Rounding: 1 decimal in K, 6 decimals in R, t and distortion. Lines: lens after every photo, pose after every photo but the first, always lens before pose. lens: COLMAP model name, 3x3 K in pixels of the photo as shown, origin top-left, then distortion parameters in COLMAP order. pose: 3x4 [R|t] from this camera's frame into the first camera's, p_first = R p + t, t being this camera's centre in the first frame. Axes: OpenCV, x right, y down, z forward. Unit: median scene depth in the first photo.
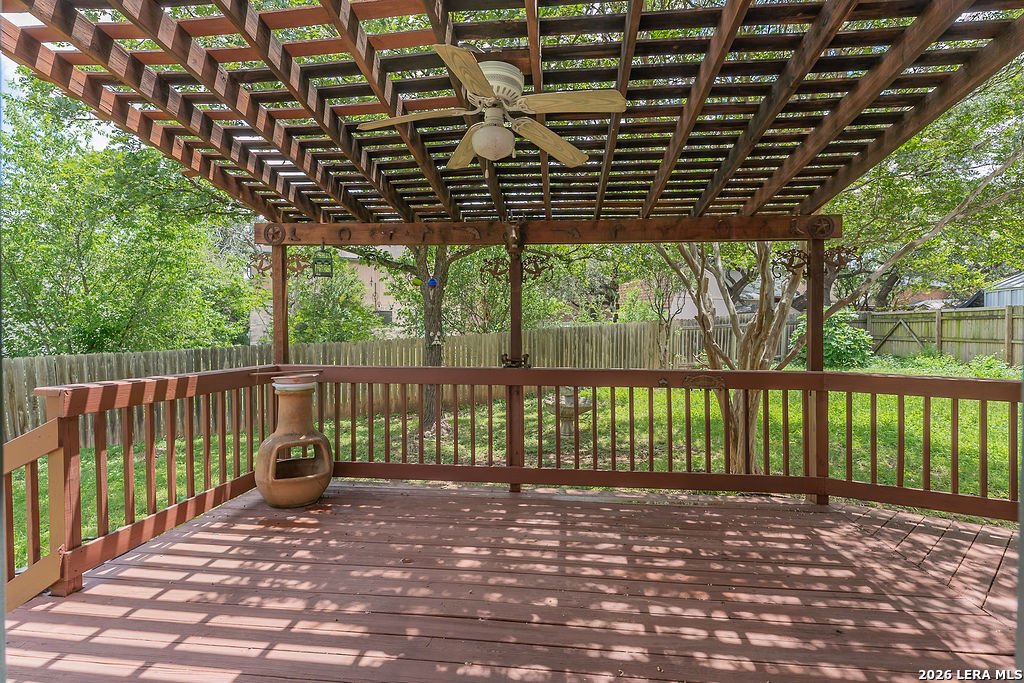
lens RADIAL K [[451.0, 0, 510.6], [0, 451.0, 337.1], [0, 0, 1]] dist [0.000637, -0.000185]
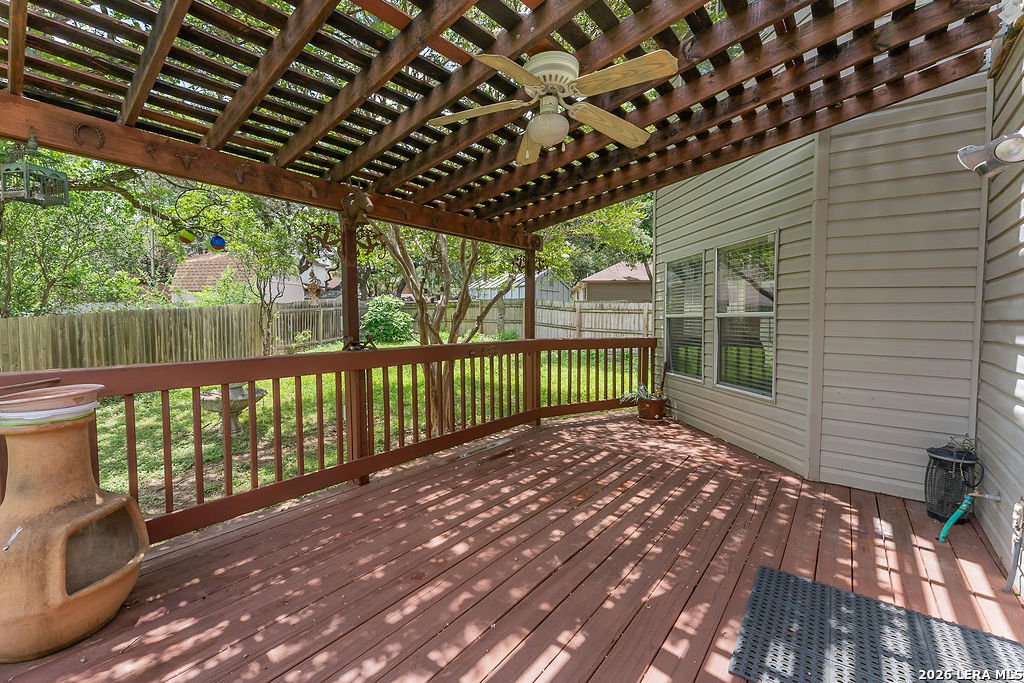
lens RADIAL K [[417.4, 0, 489.0], [0, 417.4, 337.4], [0, 0, 1]] dist [-0.002233, 0.000233]
pose [[0.588238, -0.042001, 0.807596, -0.679001], [0.010838, 0.998970, 0.044060, 0.009871], [-0.808615, -0.017165, 0.588087, 0.382814]]
